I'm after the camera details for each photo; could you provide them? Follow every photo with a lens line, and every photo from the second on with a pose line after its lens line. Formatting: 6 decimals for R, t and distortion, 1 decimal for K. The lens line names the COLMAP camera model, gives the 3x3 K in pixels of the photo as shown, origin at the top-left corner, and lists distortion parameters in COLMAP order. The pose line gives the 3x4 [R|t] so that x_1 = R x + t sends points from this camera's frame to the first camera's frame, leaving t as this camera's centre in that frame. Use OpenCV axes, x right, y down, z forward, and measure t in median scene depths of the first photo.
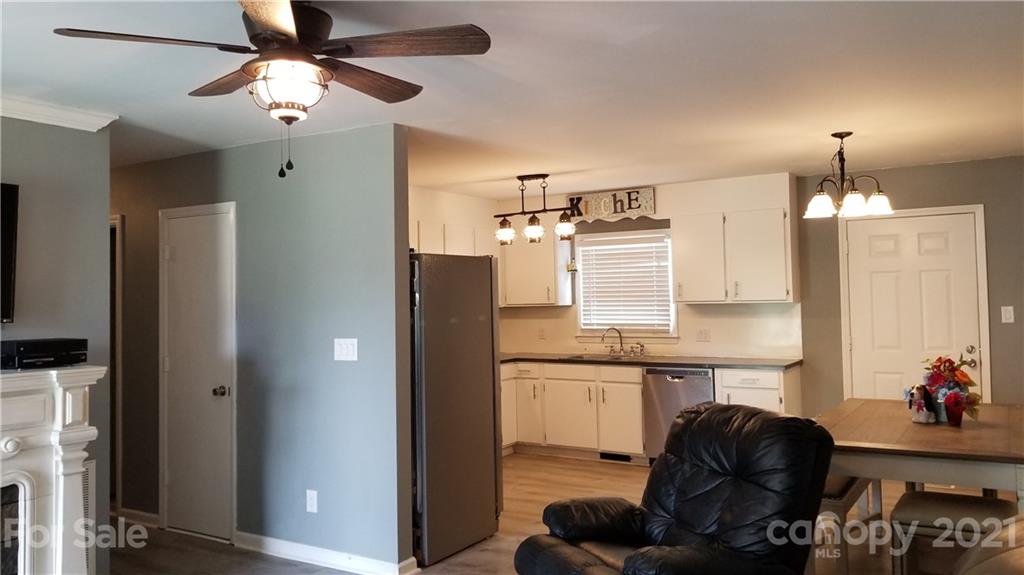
lens RADIAL K [[793.7, 0, 499.5], [0, 793.7, 268.0], [0, 0, 1]] dist [0.091190, -0.167474]
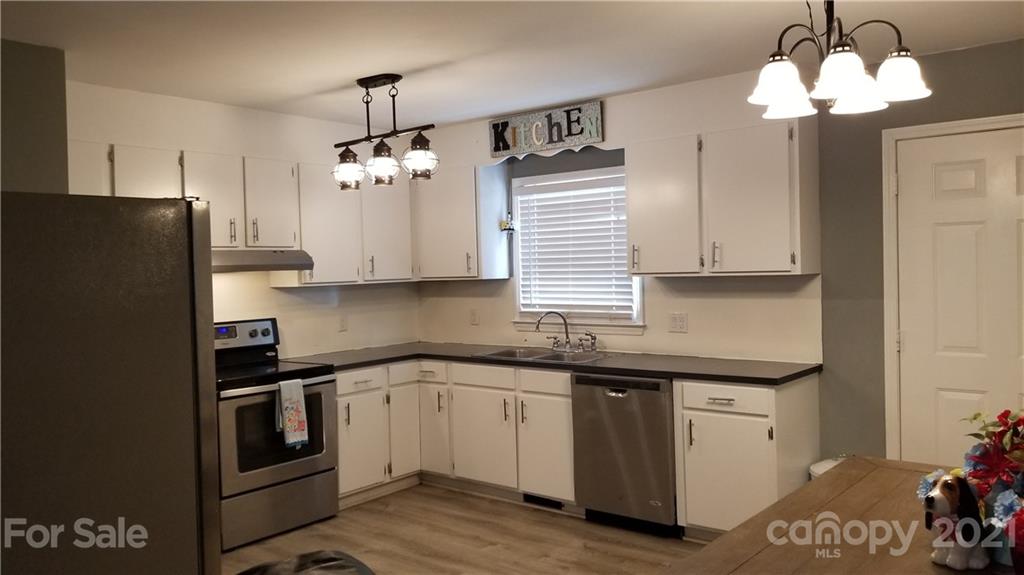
lens RADIAL K [[793.7, 0, 511.6], [0, 793.7, 276.5], [0, 0, 1]] dist [0.091190, -0.167474]
pose [[0.992060, -0.001927, -0.125753, 0.214749], [0.008527, 0.998612, 0.051968, 0.009648], [0.125478, -0.052627, 0.990700, 0.345789]]
